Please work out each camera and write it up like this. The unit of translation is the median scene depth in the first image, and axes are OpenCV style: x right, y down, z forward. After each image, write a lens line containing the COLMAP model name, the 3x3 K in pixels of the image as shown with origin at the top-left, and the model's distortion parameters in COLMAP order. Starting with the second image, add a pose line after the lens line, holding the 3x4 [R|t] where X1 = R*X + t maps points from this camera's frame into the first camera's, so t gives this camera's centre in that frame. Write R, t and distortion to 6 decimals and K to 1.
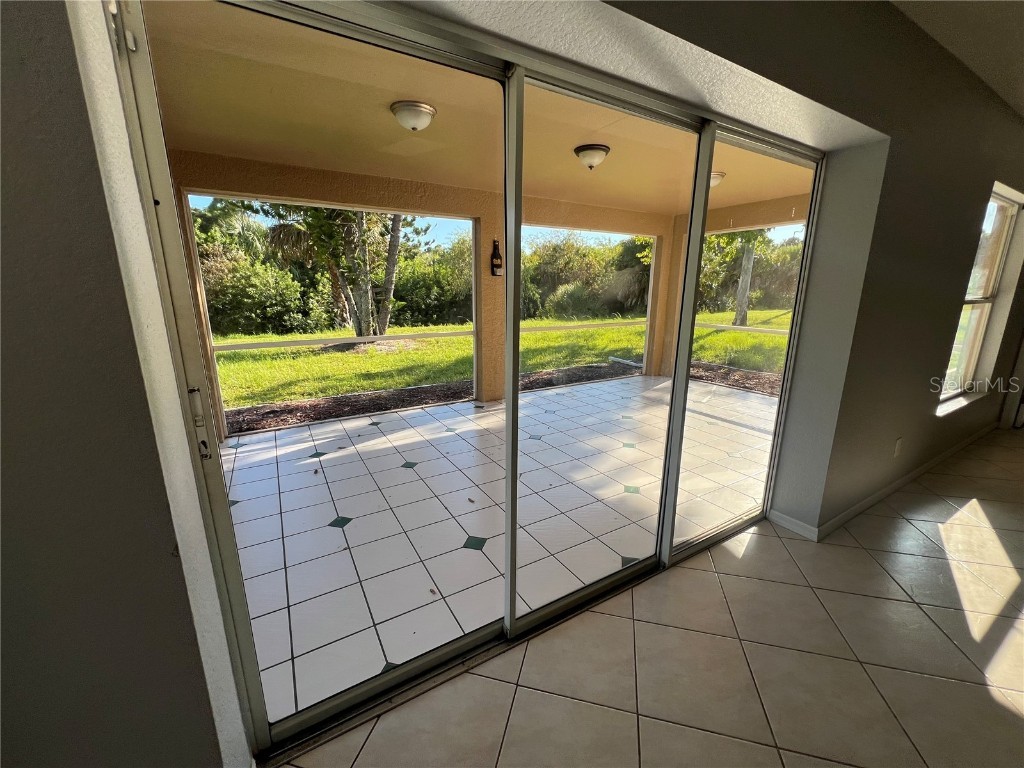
lens RADIAL K [[411.1, 0, 512.0], [0, 411.1, 384.0], [0, 0, 1]] dist [-0.001576, -0.000080]
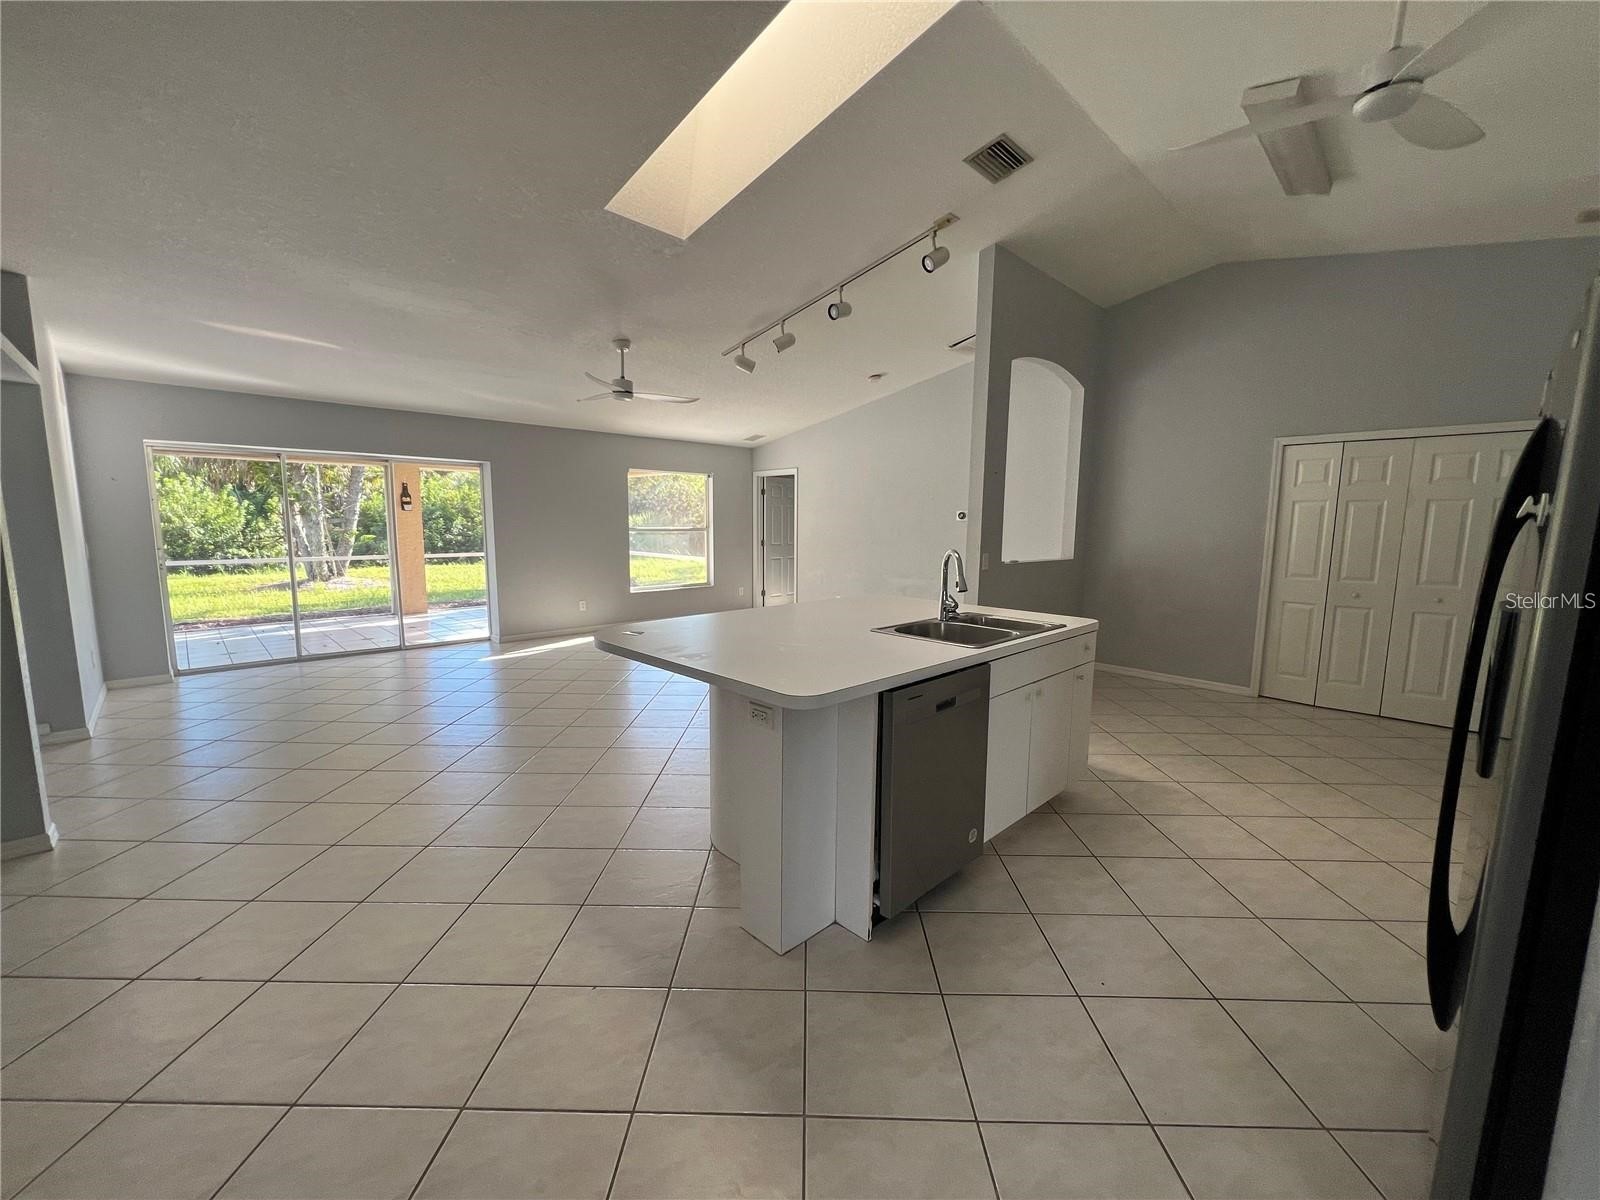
lens RADIAL K [[642.3, 0, 800.0], [0, 642.3, 600.0], [0, 0, 1]] dist [-0.001576, -0.000080]
pose [[0.972315, -0.021003, 0.232729, 0.307408], [0.045412, 0.993948, -0.100027, 0.117162], [-0.229220, 0.107827, 0.967384, -0.517645]]
